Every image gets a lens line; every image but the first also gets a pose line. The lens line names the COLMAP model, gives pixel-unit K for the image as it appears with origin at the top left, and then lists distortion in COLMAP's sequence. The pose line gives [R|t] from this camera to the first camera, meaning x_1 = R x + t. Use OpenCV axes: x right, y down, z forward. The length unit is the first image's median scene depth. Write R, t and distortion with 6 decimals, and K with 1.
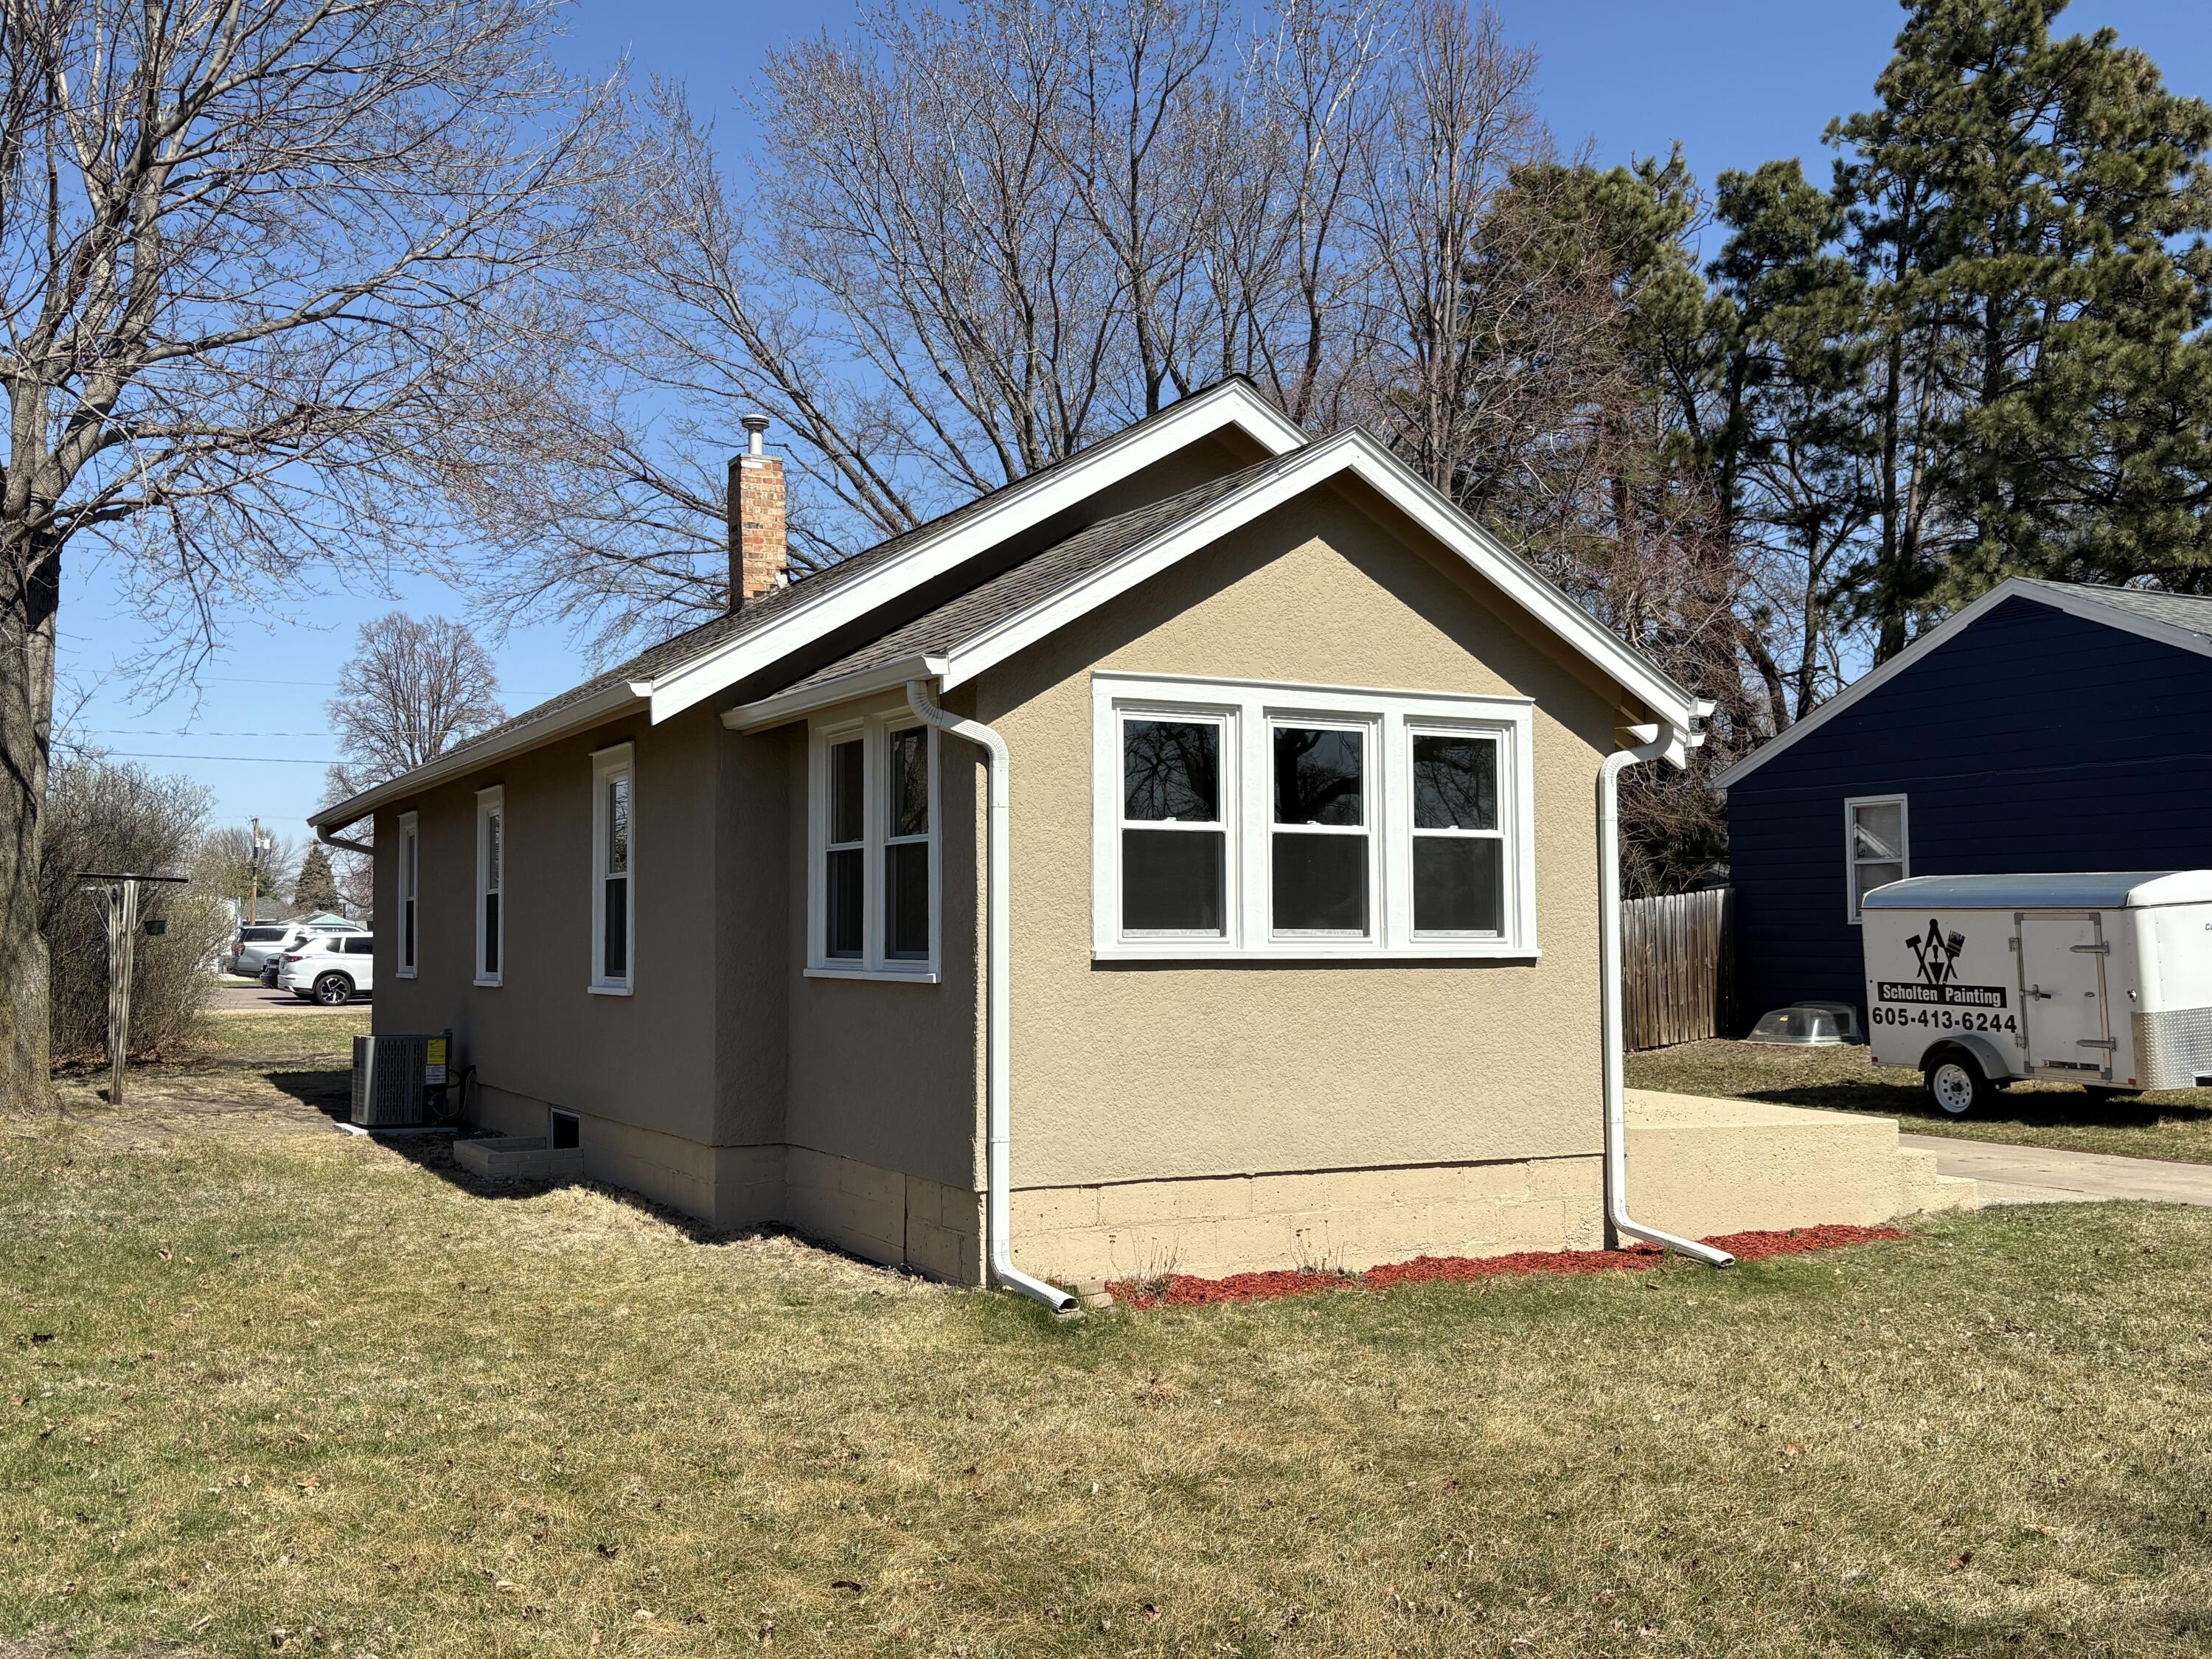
lens RADIAL K [[2069.7, 0, 1084.8], [0, 2069.7, 829.4], [0, 0, 1]] dist [0.104915, 0.000000]
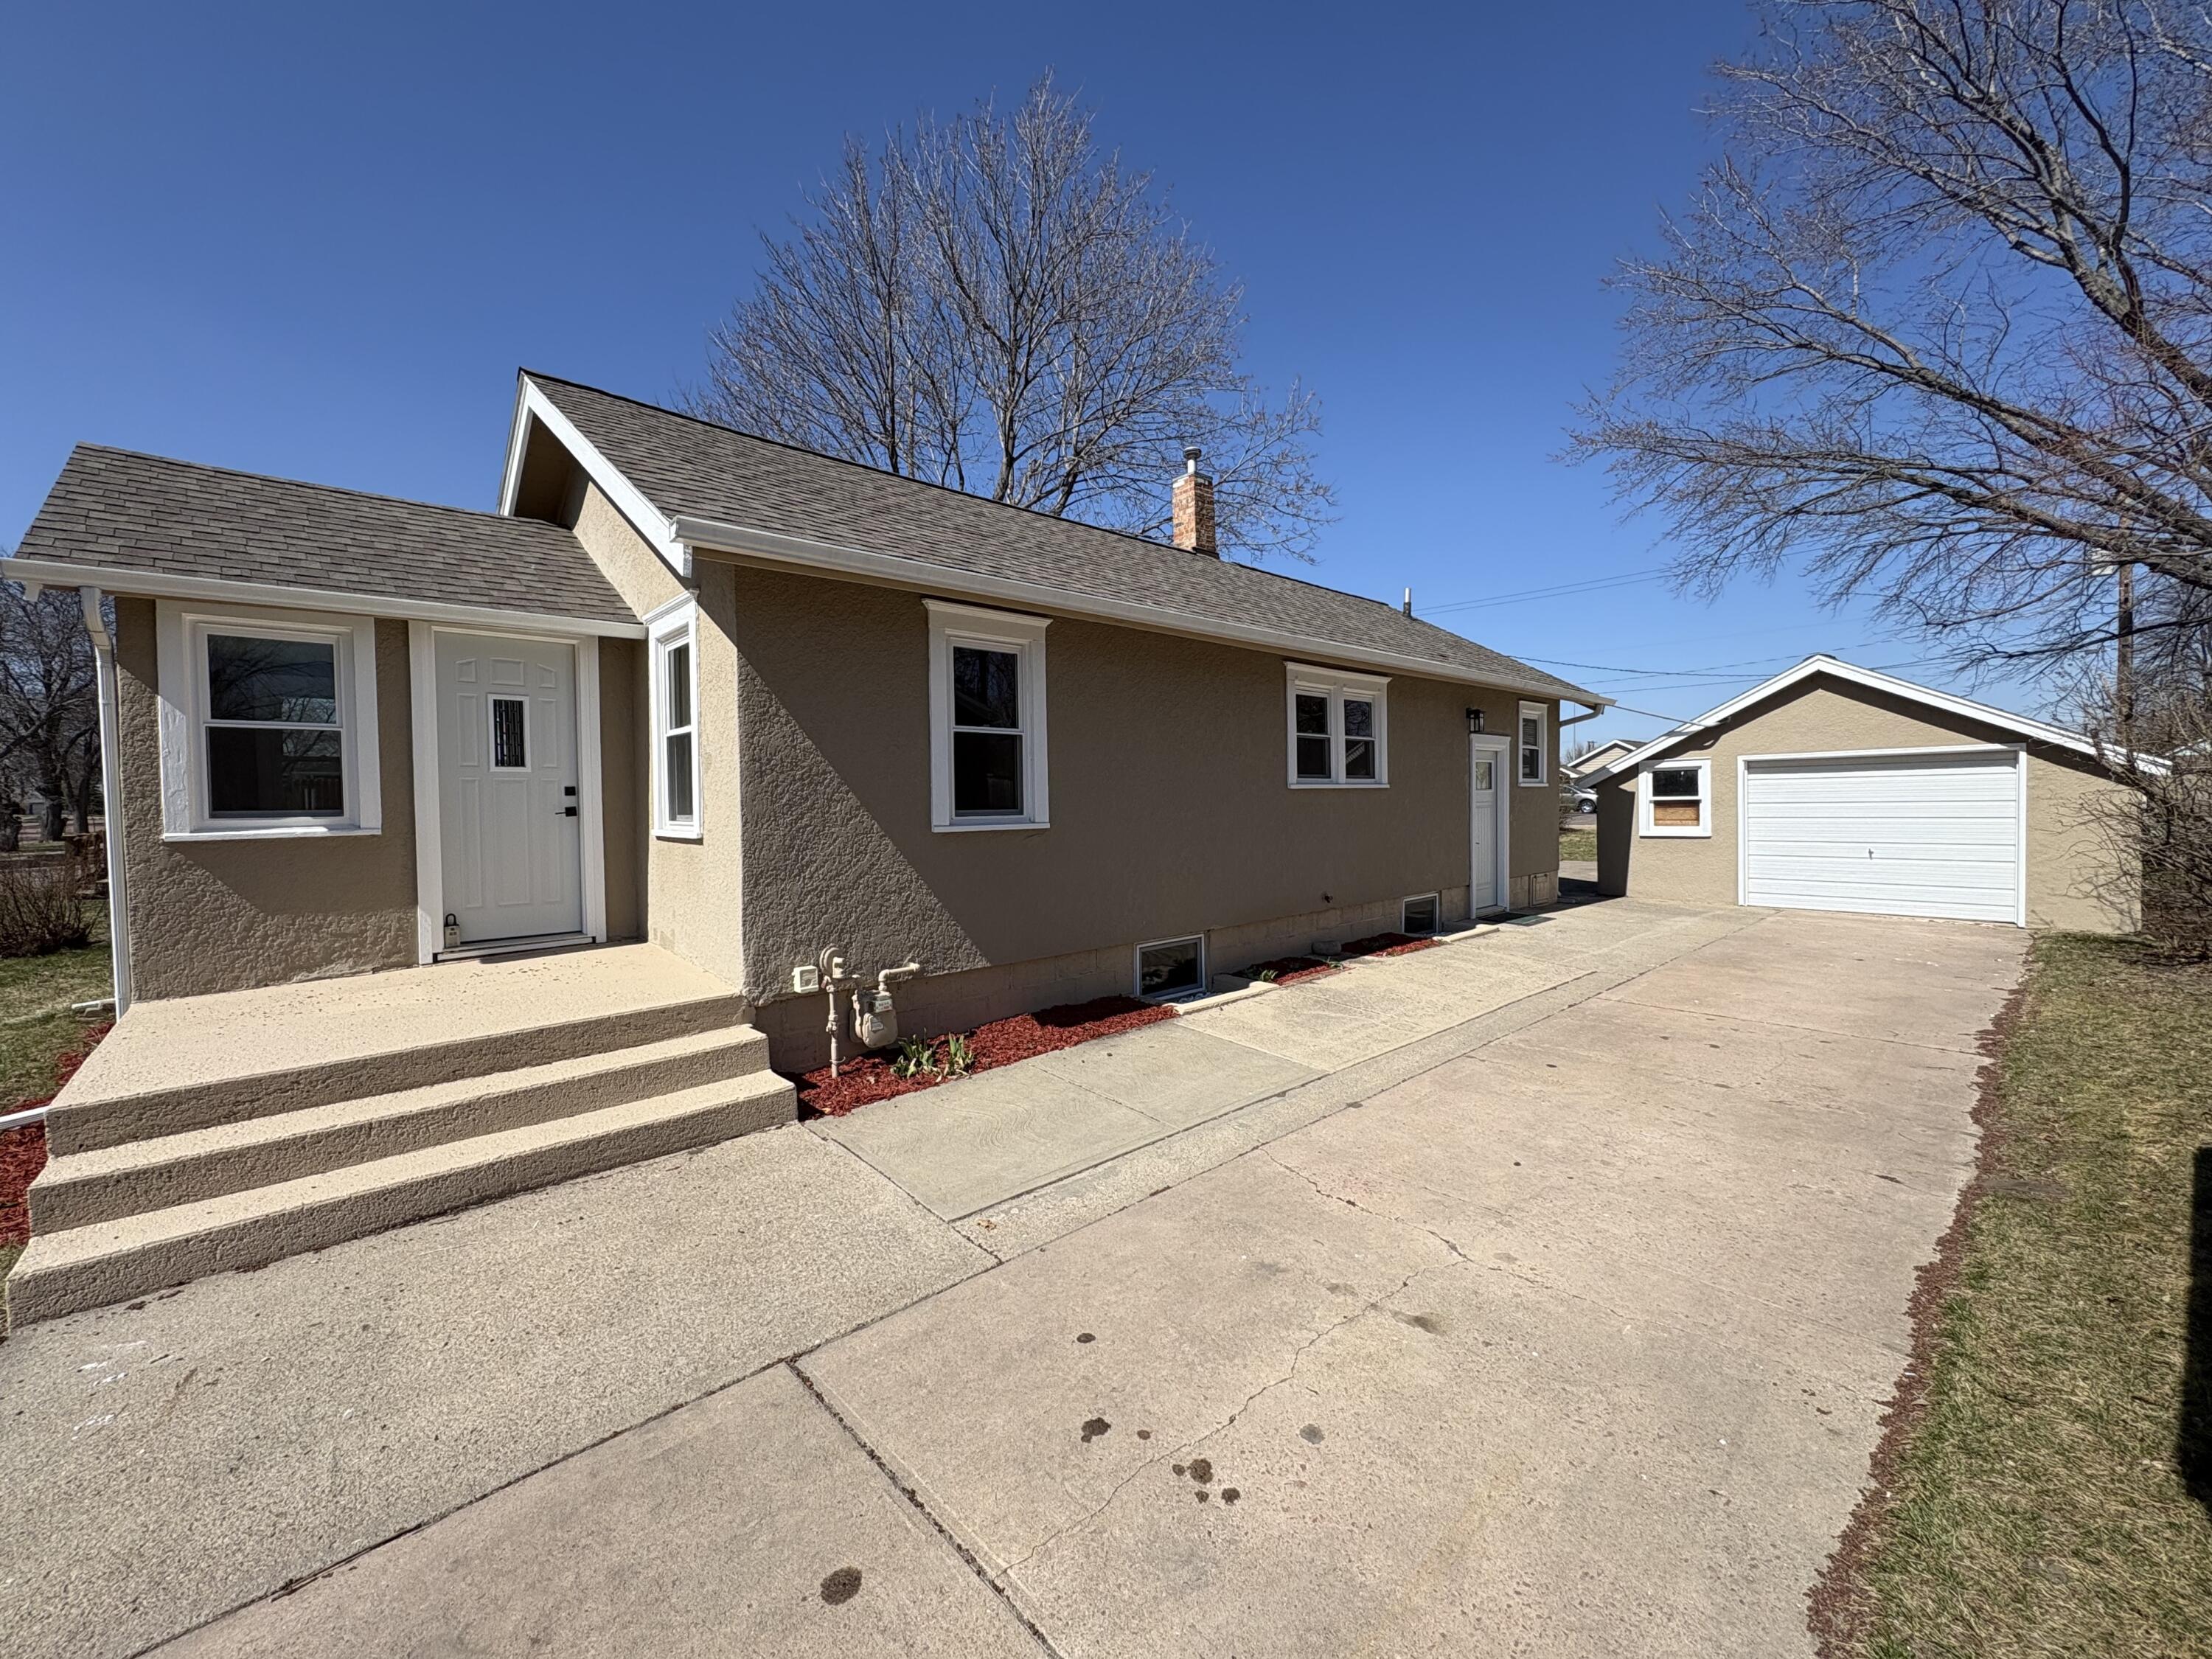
lens RADIAL K [[878.5, 0, 1101.5], [0, 878.5, 826.5], [0, 0, 1]] dist [0.001346, 0.000562]
pose [[0.263872, 0.031204, -0.964053, 0.829208], [0.063904, 0.996715, 0.049752, 0.067796], [0.962439, -0.074735, 0.261011, 1.416842]]
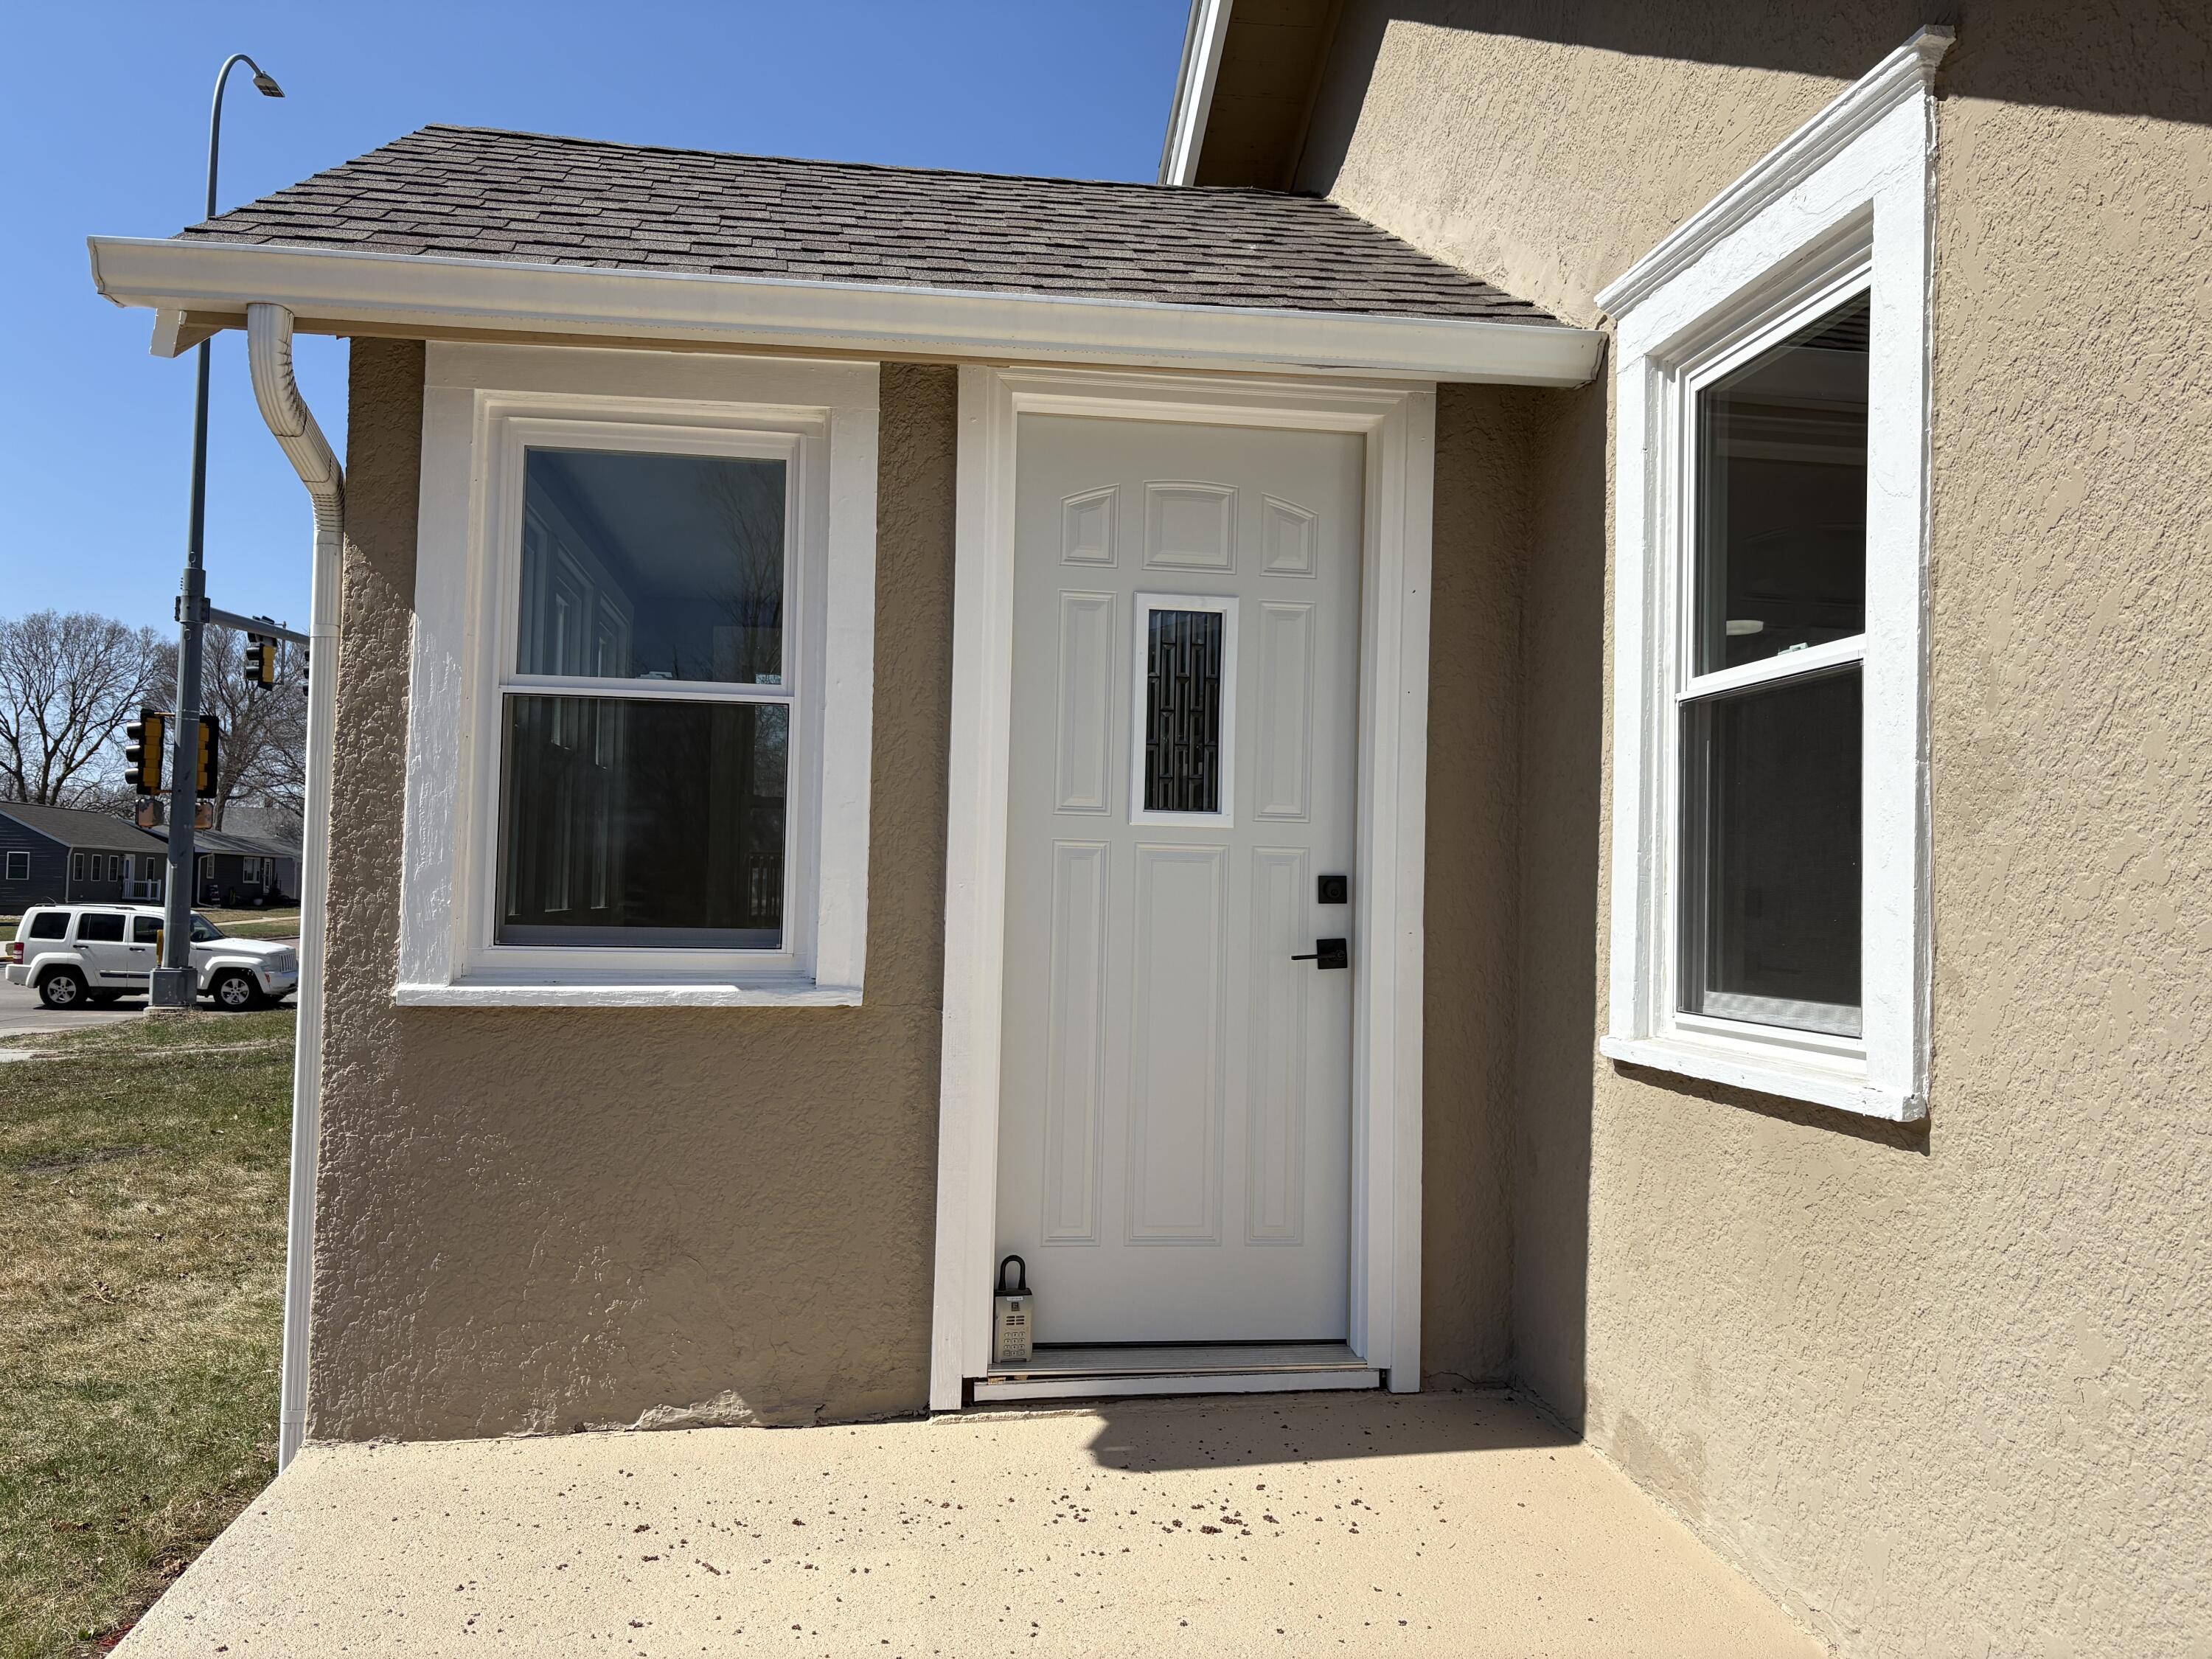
lens RADIAL K [[1666.0, 0, 1099.0], [0, 1666.0, 832.4], [0, 0, 1]] dist [0.032491, -0.013859]
pose [[-0.319348, -0.040479, -0.946773, 0.520917], [0.032899, 0.998011, -0.053767, 0.055990], [0.947066, -0.048319, -0.317381, 1.296137]]
